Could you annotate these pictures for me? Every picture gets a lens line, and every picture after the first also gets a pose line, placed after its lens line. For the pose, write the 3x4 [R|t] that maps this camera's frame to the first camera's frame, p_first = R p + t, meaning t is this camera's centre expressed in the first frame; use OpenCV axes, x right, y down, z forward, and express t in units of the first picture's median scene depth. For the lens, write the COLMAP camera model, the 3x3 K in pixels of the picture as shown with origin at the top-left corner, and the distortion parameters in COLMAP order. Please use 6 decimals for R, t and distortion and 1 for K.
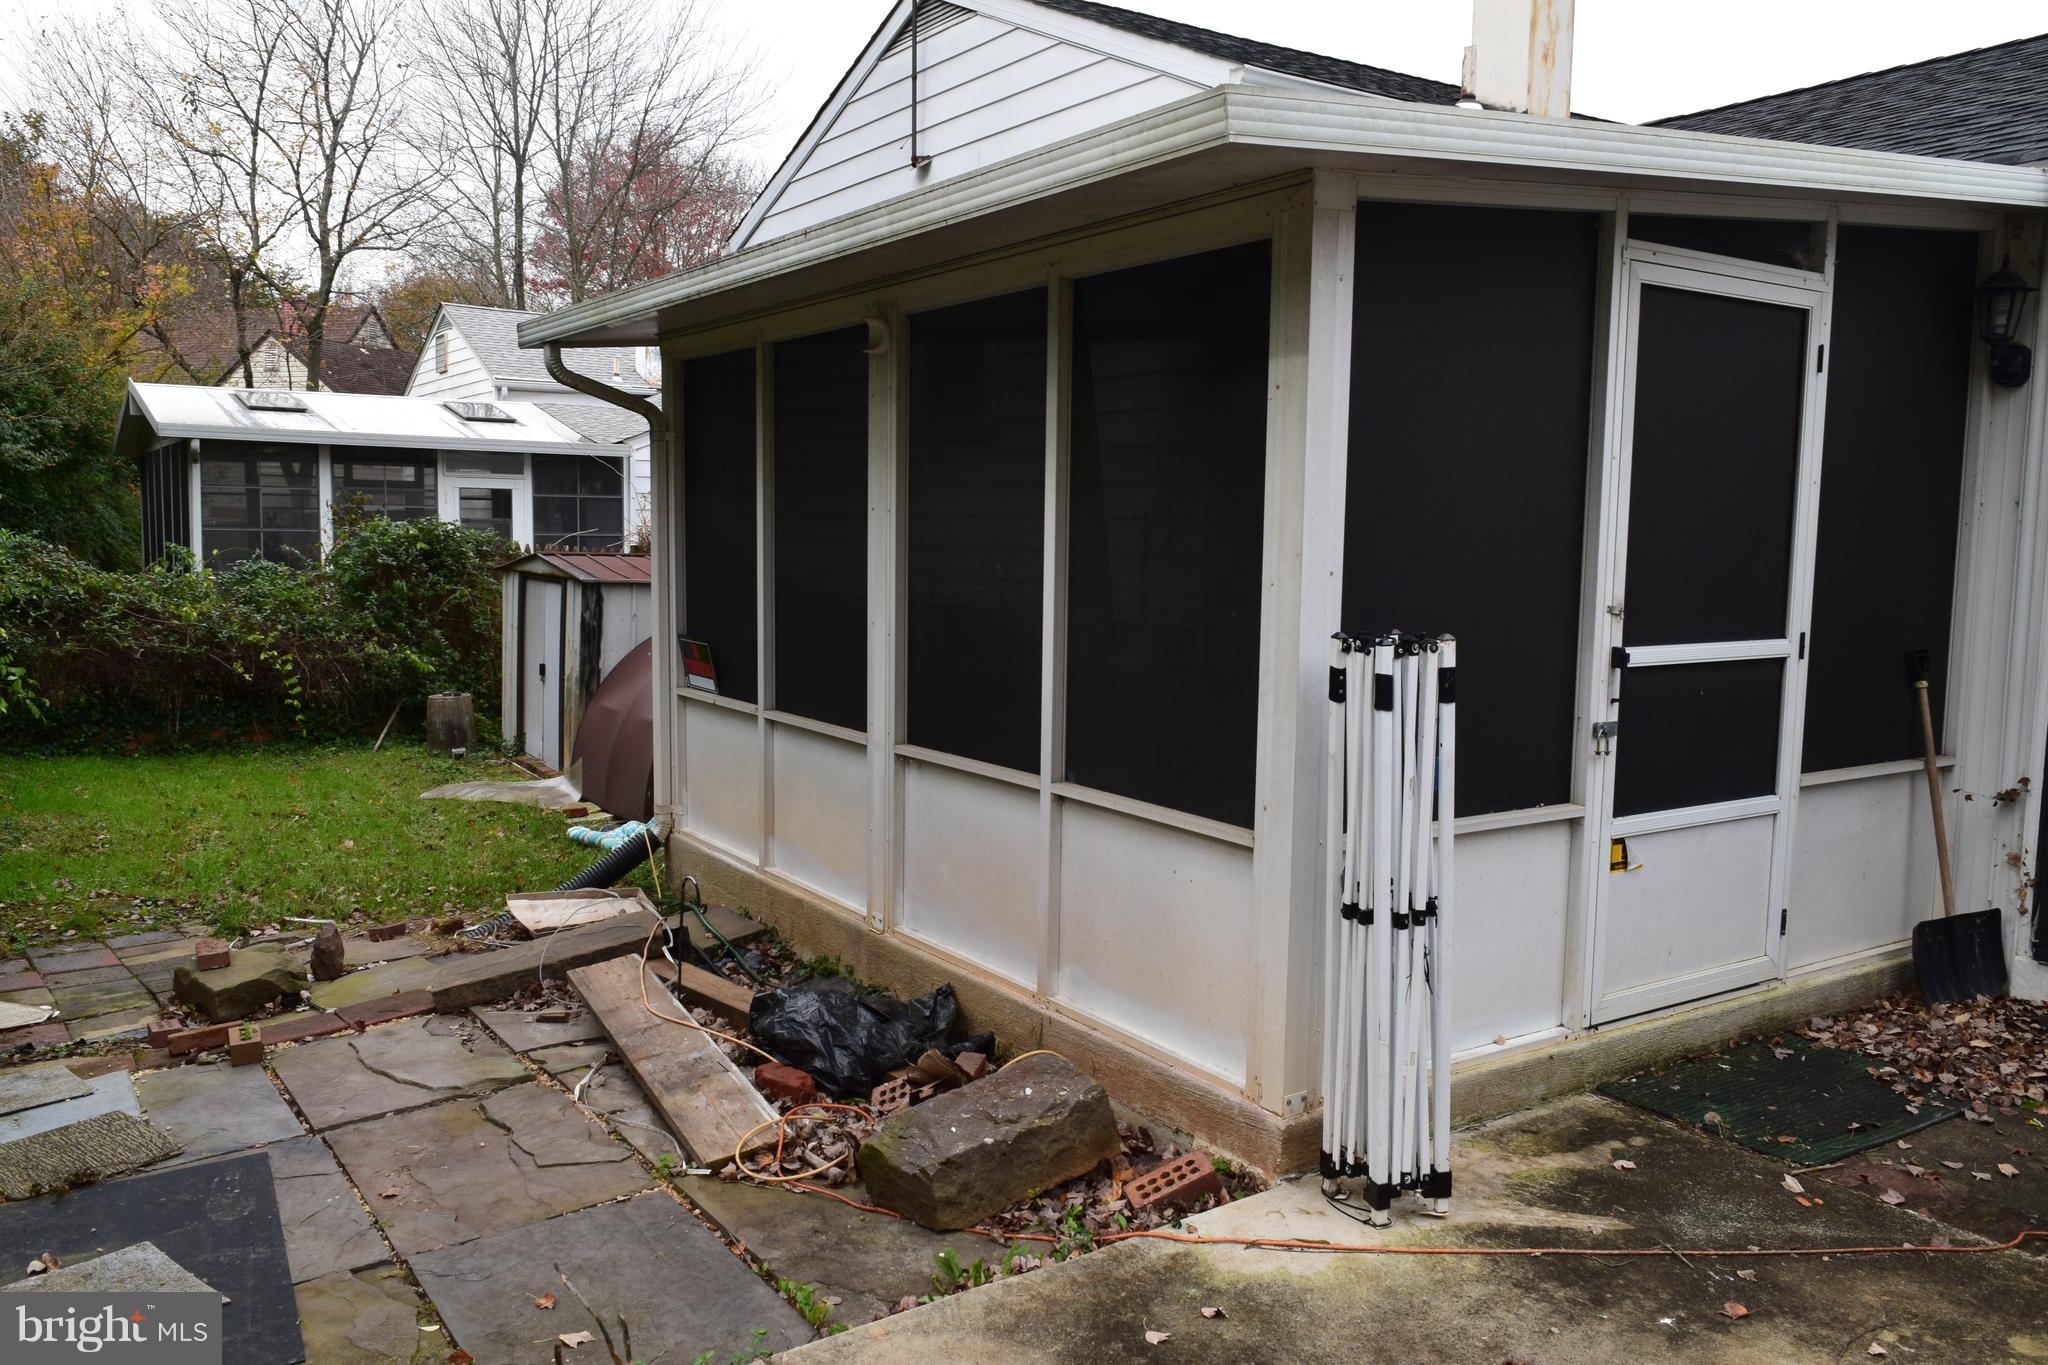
lens RADIAL K [[1582.8, 0, 1026.1], [0, 1582.8, 680.6], [0, 0, 1]] dist [-0.020588, 0.008524]
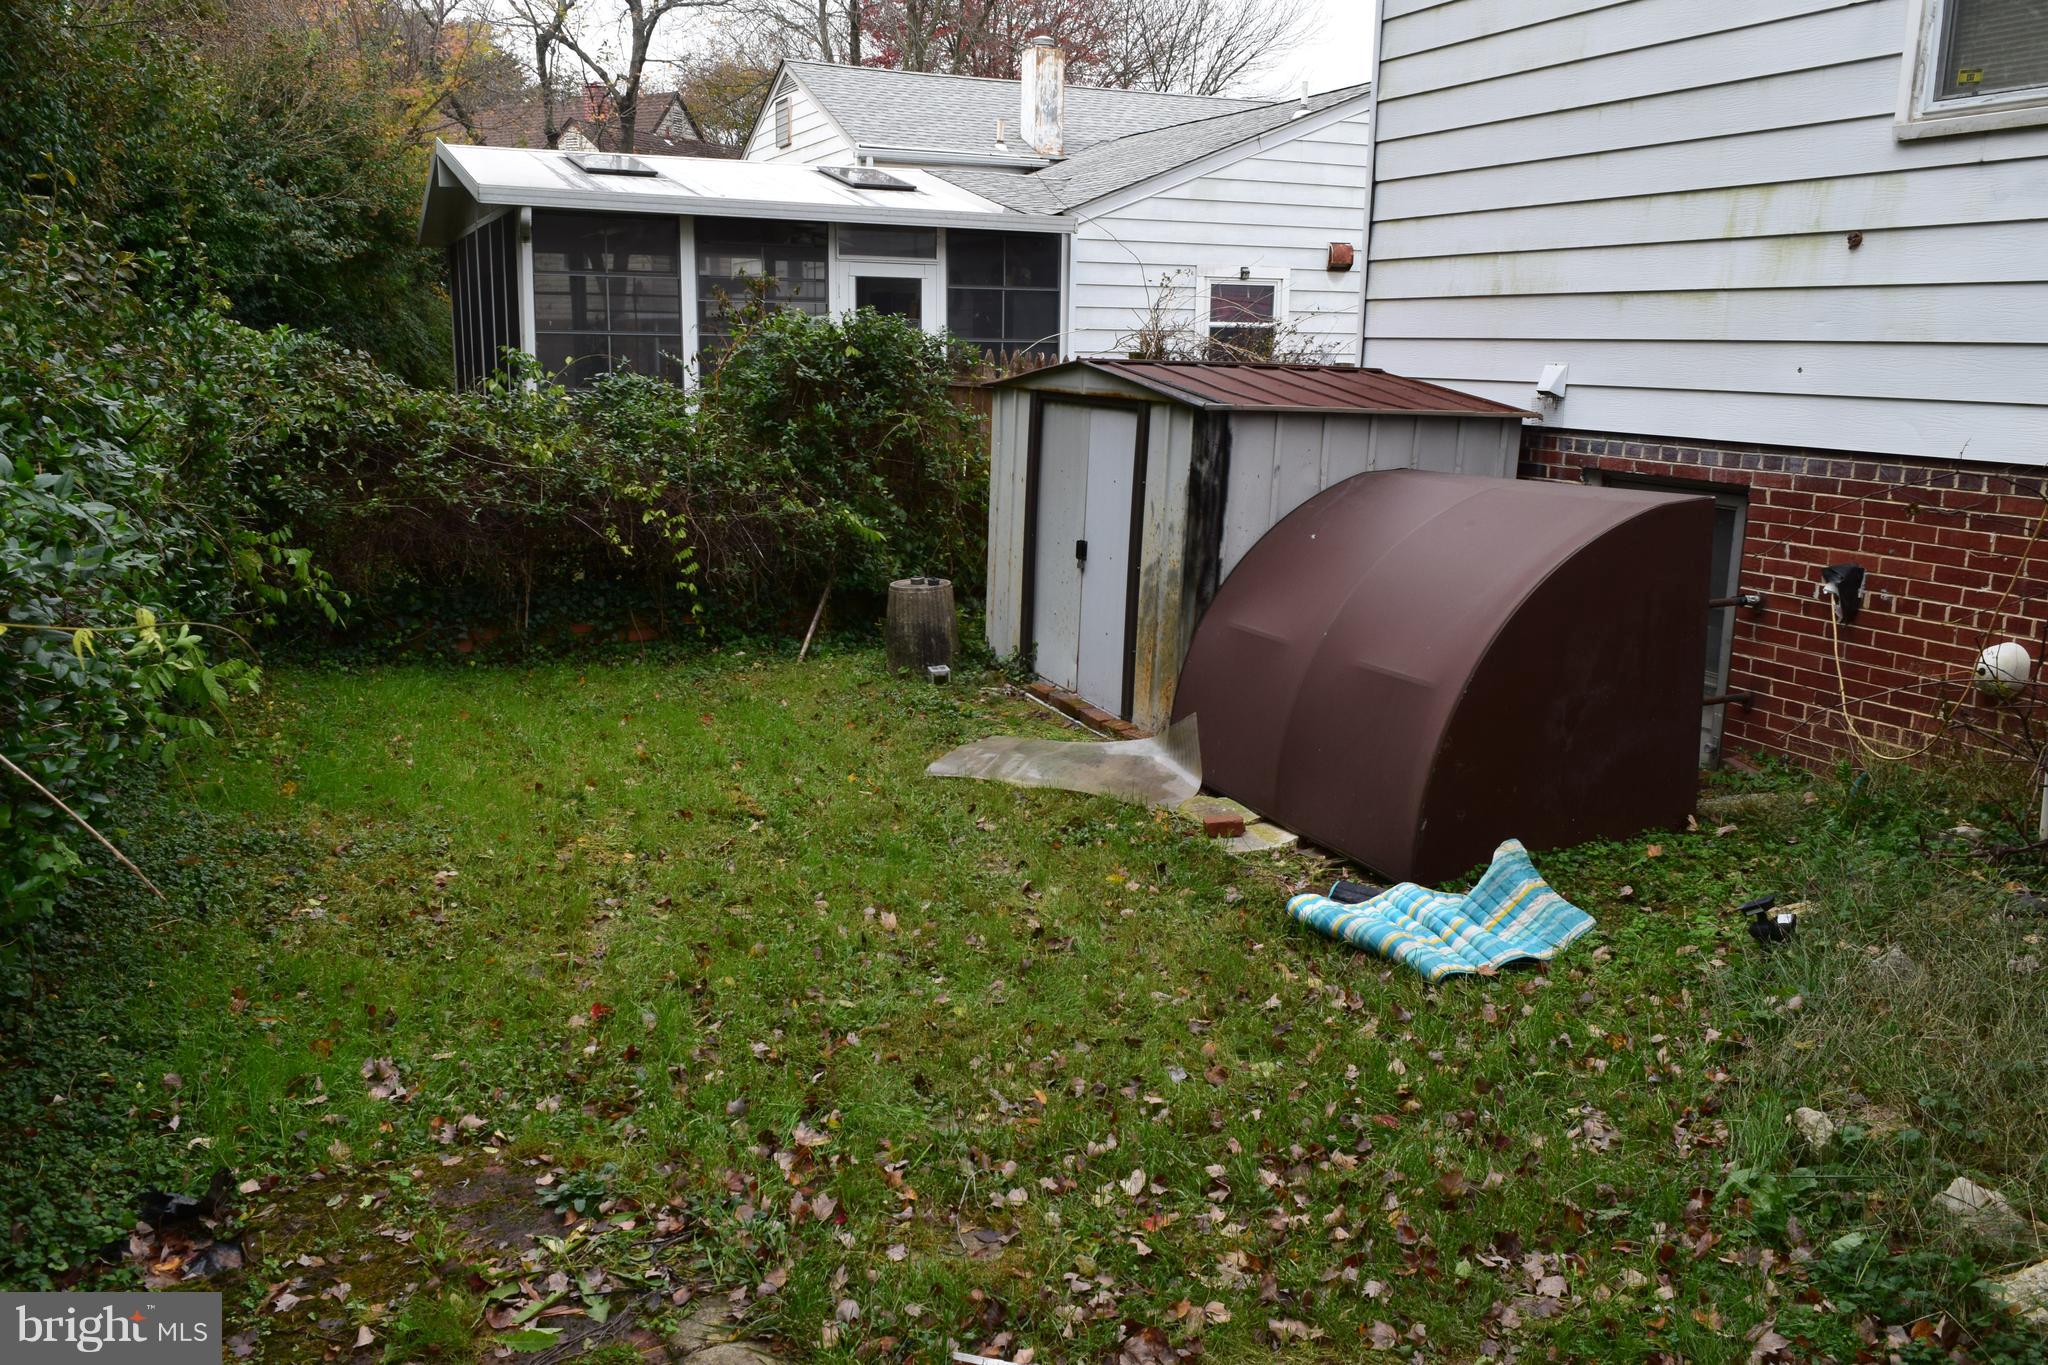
lens RADIAL K [[1582.8, 0, 1020.3], [0, 1582.8, 676.9], [0, 0, 1]] dist [-0.020588, 0.008524]
pose [[0.986970, 0.030797, -0.157928, -0.211202], [-0.013316, 0.993779, 0.110575, -0.023701], [0.160351, -0.107032, 0.981240, 0.347024]]
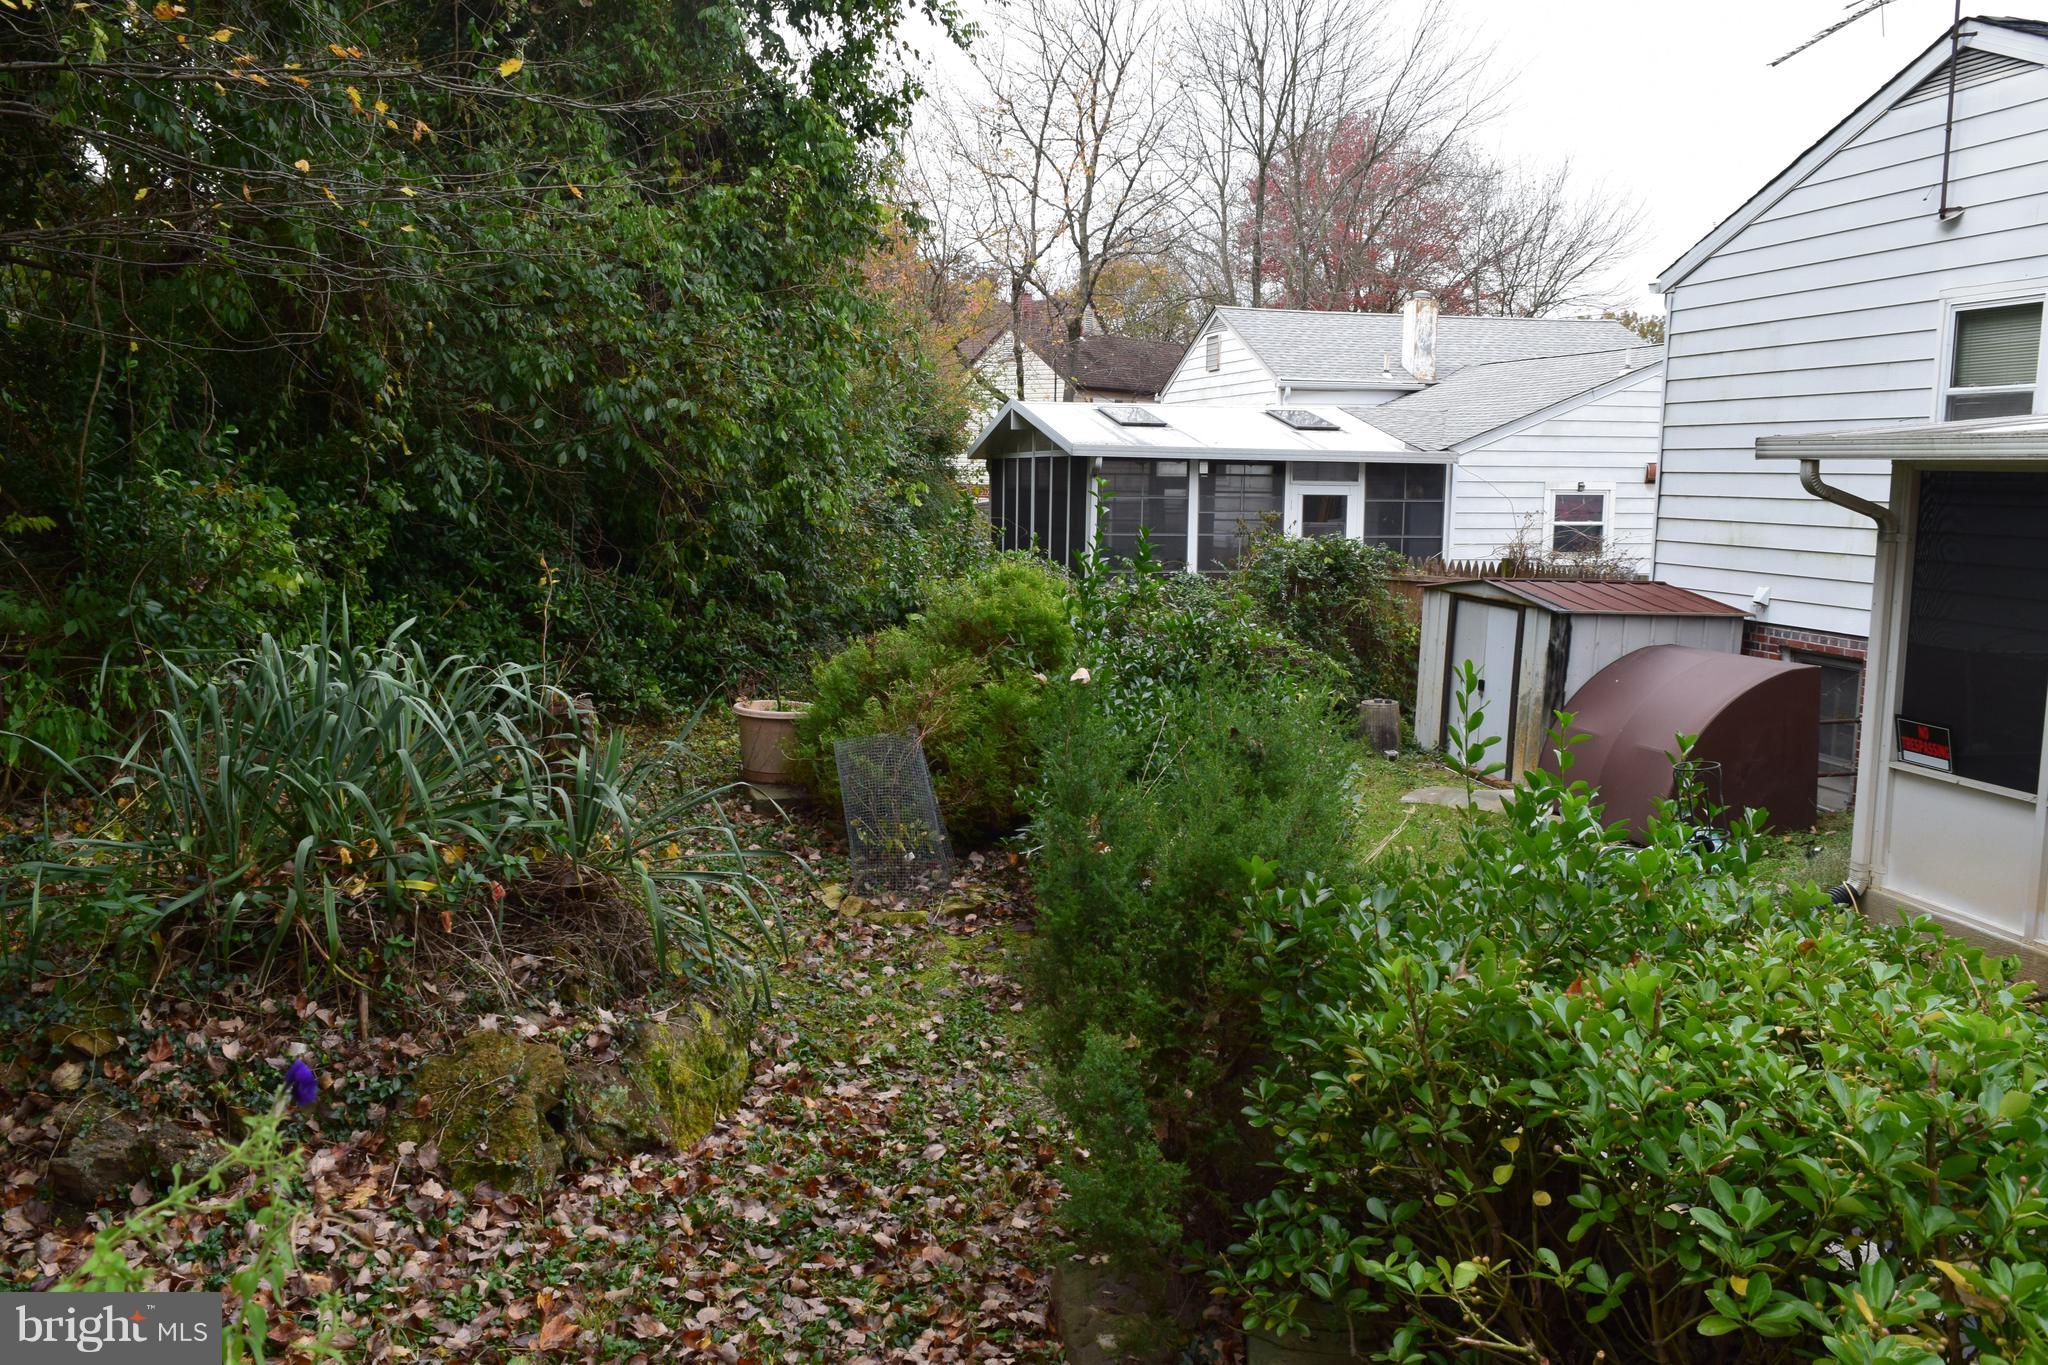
lens RADIAL K [[1582.8, 0, 1017.6], [0, 1582.8, 687.9], [0, 0, 1]] dist [-0.020588, 0.008524]
pose [[0.934543, 0.042501, -0.353304, -0.201742], [-0.030017, 0.998719, 0.040742, -0.036652], [0.354583, -0.027470, 0.934621, -0.124257]]
